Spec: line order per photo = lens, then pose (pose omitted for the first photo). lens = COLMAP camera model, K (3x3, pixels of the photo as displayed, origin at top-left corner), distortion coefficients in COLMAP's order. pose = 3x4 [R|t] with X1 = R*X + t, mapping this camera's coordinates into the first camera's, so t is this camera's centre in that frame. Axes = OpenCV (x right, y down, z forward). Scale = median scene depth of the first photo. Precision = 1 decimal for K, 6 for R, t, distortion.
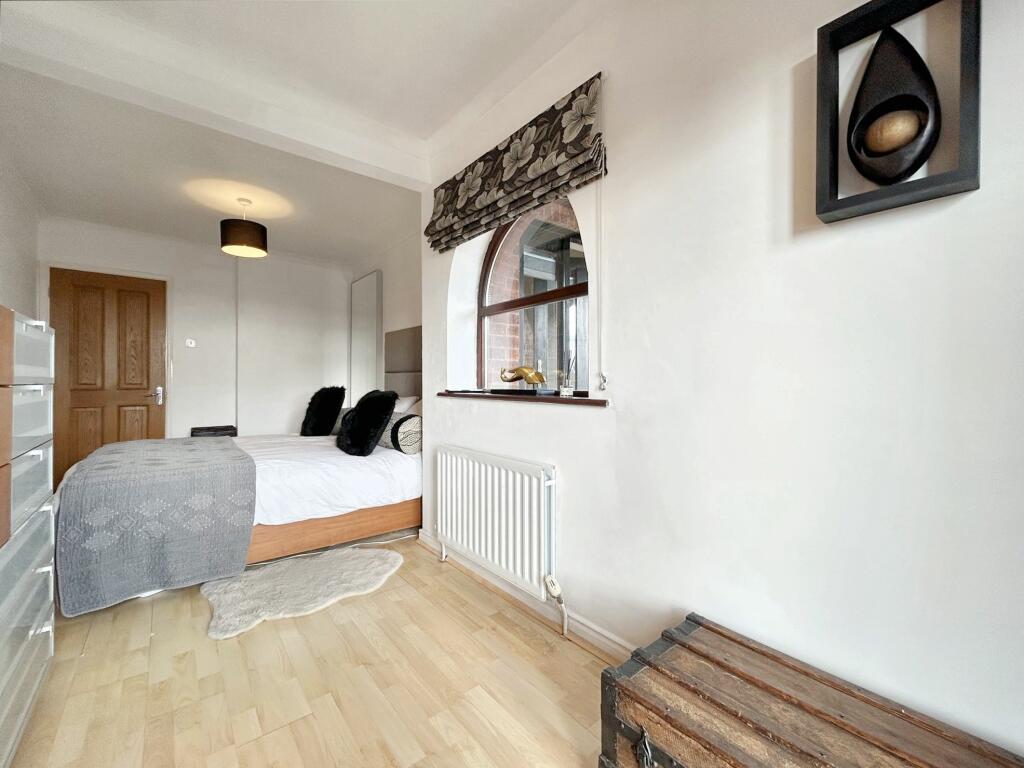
lens RADIAL K [[417.4, 0, 506.8], [0, 417.4, 378.8], [0, 0, 1]] dist [0.003648, 0.000068]
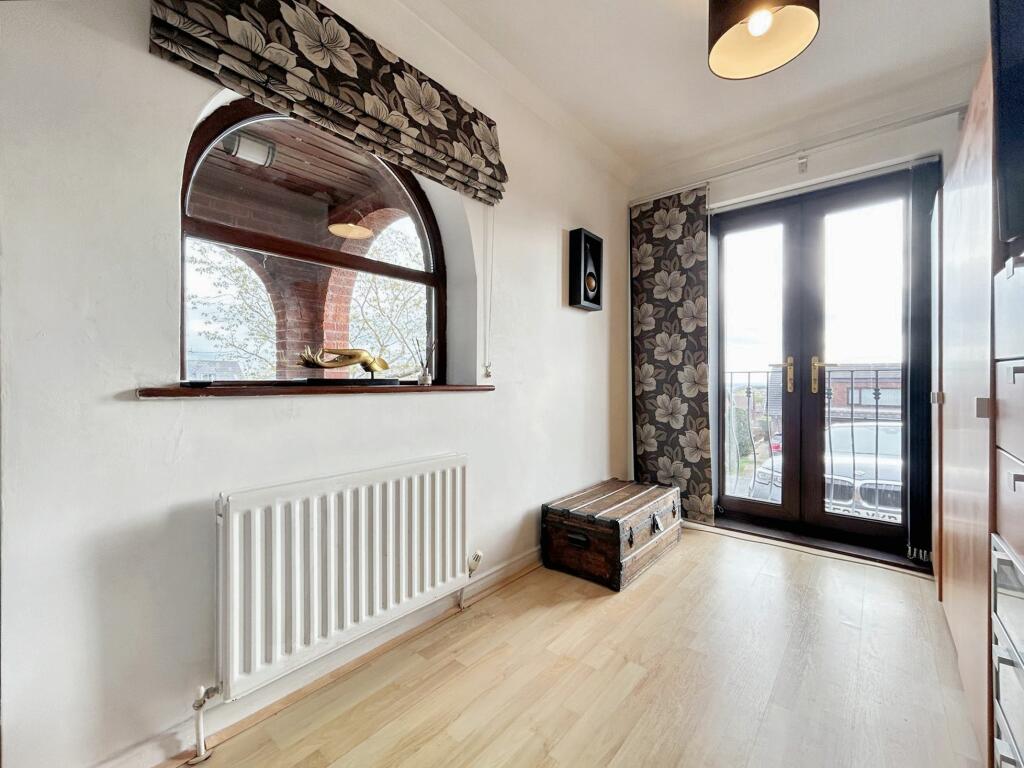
lens RADIAL K [[417.4, 0, 507.7], [0, 417.4, 385.9], [0, 0, 1]] dist [0.003648, 0.000068]
pose [[-0.161717, -0.001019, 0.986837, -0.871007], [-0.000129, 0.999999, 0.001011, 0.044625], [-0.986837, 0.000036, -0.161717, 0.995449]]
